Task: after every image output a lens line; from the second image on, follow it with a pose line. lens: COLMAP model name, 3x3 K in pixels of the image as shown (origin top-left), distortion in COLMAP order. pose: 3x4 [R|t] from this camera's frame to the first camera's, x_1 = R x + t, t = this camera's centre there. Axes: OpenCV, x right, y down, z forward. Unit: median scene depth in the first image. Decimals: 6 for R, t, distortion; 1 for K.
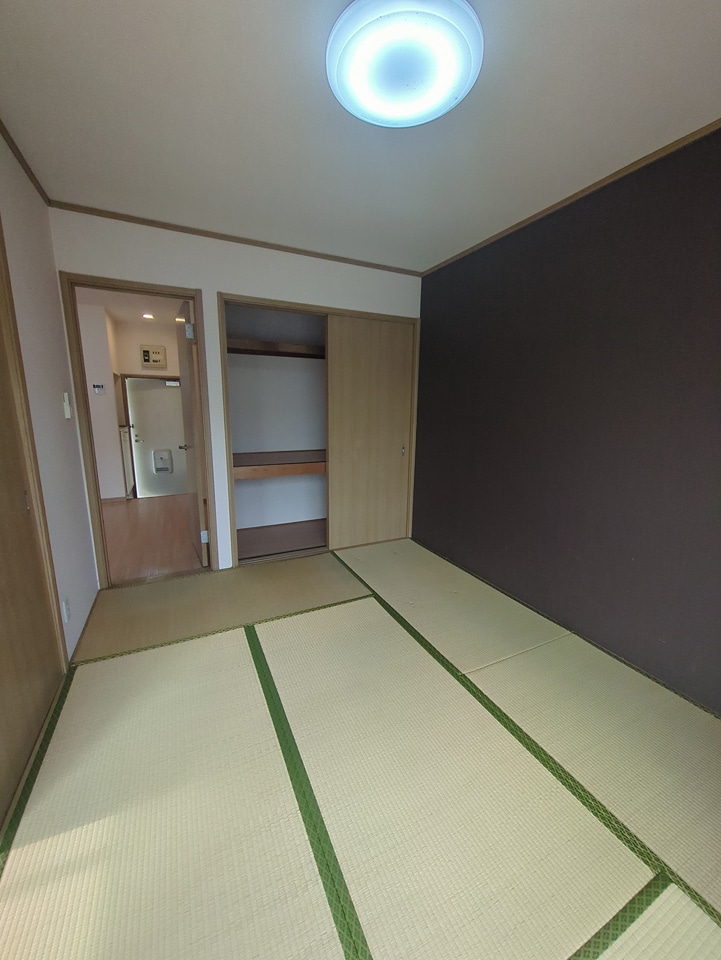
lens RADIAL K [[379.1, 0, 359.8], [0, 379.1, 478.8], [0, 0, 1]] dist [-0.002977, 0.000744]
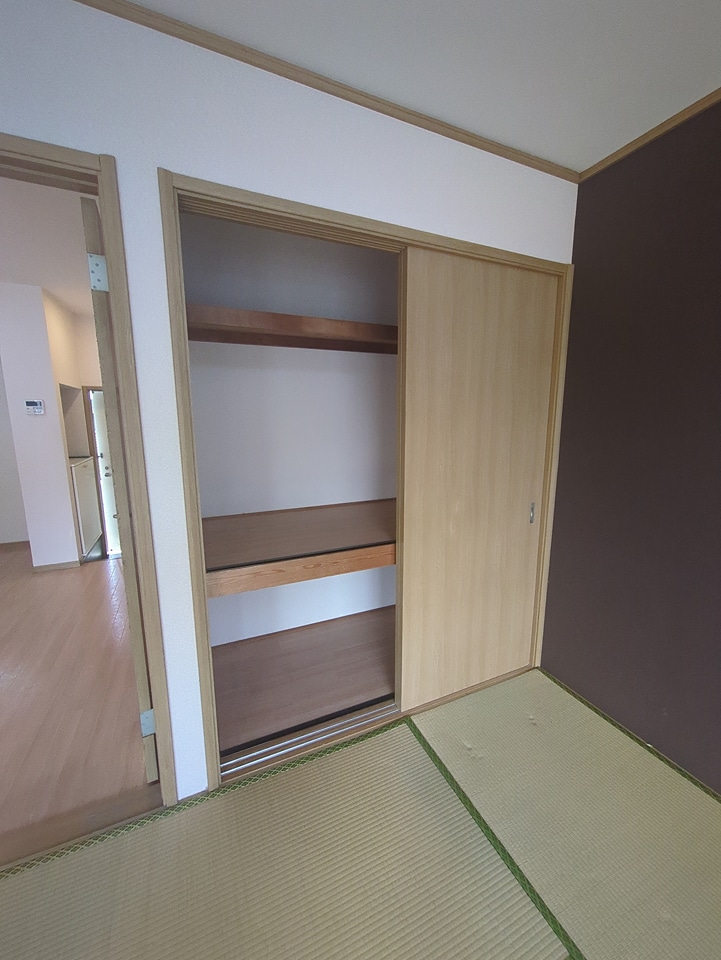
lens RADIAL K [[379.1, 0, 361.0], [0, 379.1, 480.7], [0, 0, 1]] dist [-0.002977, 0.000744]
pose [[0.999557, -0.009947, -0.028052, -0.130107], [0.009189, 0.999593, -0.027015, -0.125649], [0.028310, 0.026745, 0.999241, 0.523301]]
